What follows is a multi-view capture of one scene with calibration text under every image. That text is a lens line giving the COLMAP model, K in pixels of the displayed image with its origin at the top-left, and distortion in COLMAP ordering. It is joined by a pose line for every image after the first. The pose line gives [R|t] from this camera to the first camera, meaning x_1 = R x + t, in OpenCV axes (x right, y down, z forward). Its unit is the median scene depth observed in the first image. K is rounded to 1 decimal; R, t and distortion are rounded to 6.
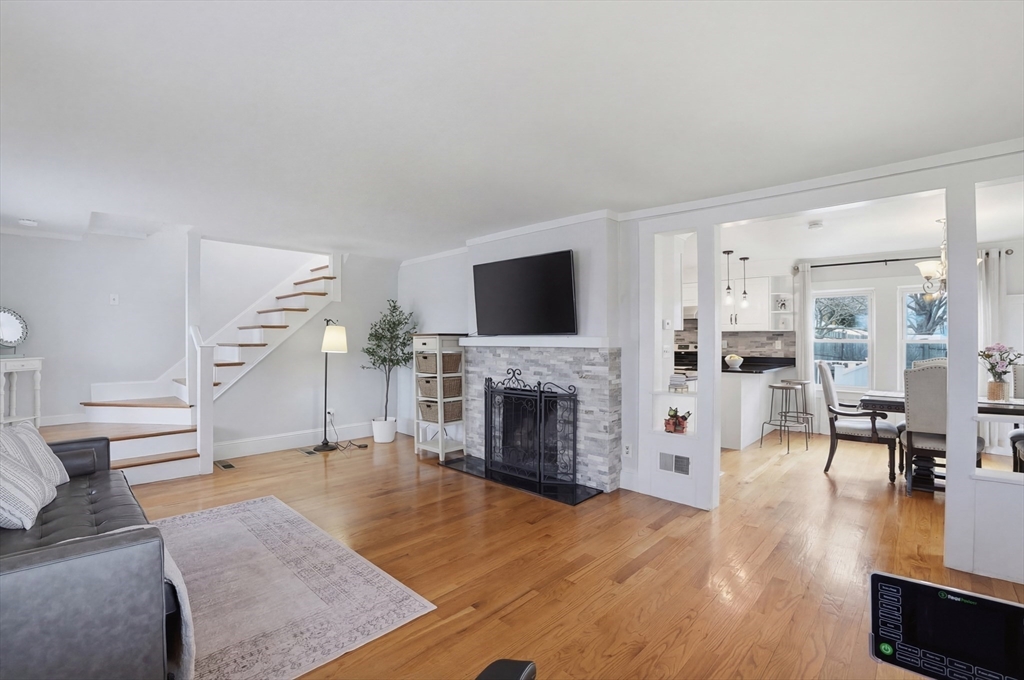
lens RADIAL K [[457.3, 0, 510.2], [0, 457.3, 338.7], [0, 0, 1]] dist [-0.064422, 0.014136]
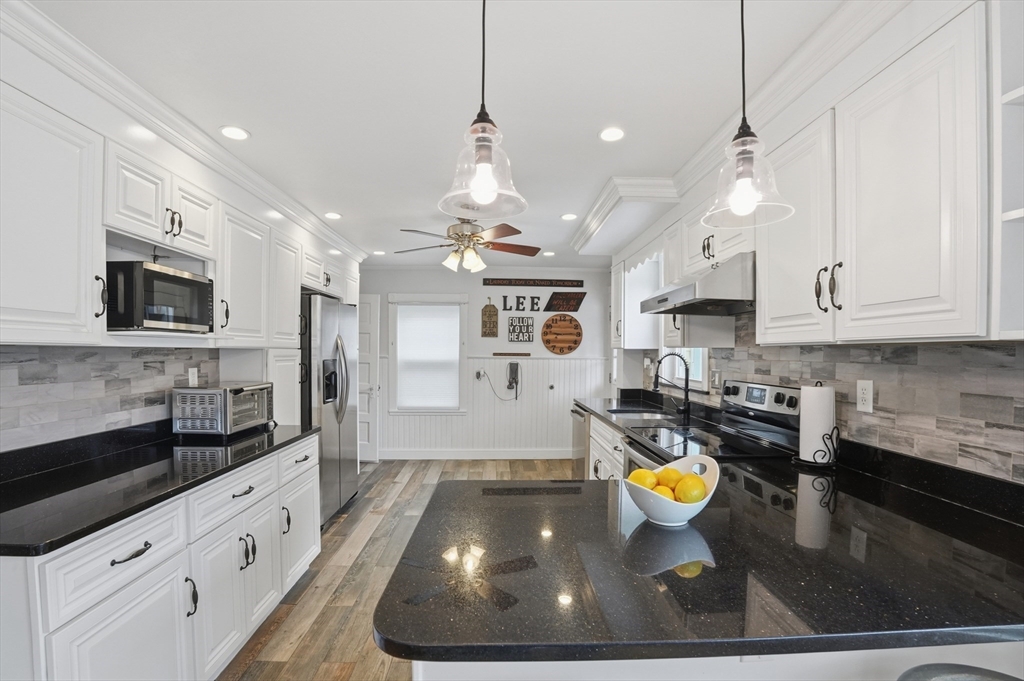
lens RADIAL K [[465.6, 0, 517.5], [0, 465.6, 368.0], [0, 0, 1]] dist [-0.056050, 0.015088]
pose [[0.720119, 0.030028, -0.693200, 0.712124], [-0.007070, 0.999329, 0.035945, -0.015102], [0.693814, -0.020984, 0.719848, 0.966051]]
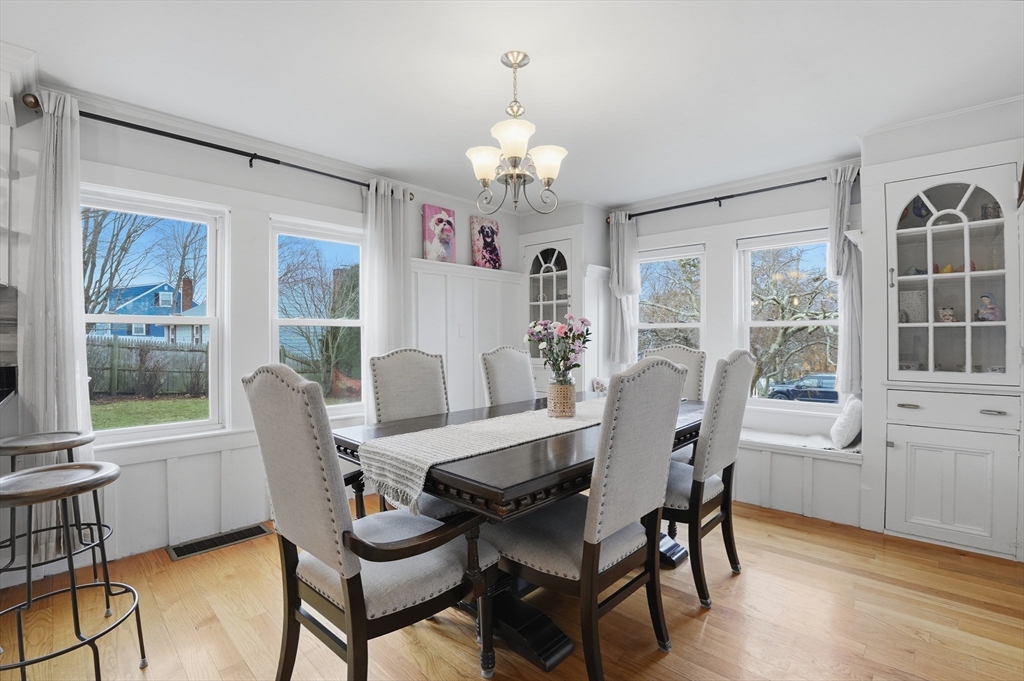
lens RADIAL K [[457.3, 0, 510.2], [0, 457.3, 339.2], [0, 0, 1]] dist [-0.064422, 0.014136]
pose [[0.002543, -0.005550, 0.999981, 0.393931], [0.004884, 0.999973, 0.005537, 0.028202], [-0.999985, 0.004870, 0.002570, 0.789102]]
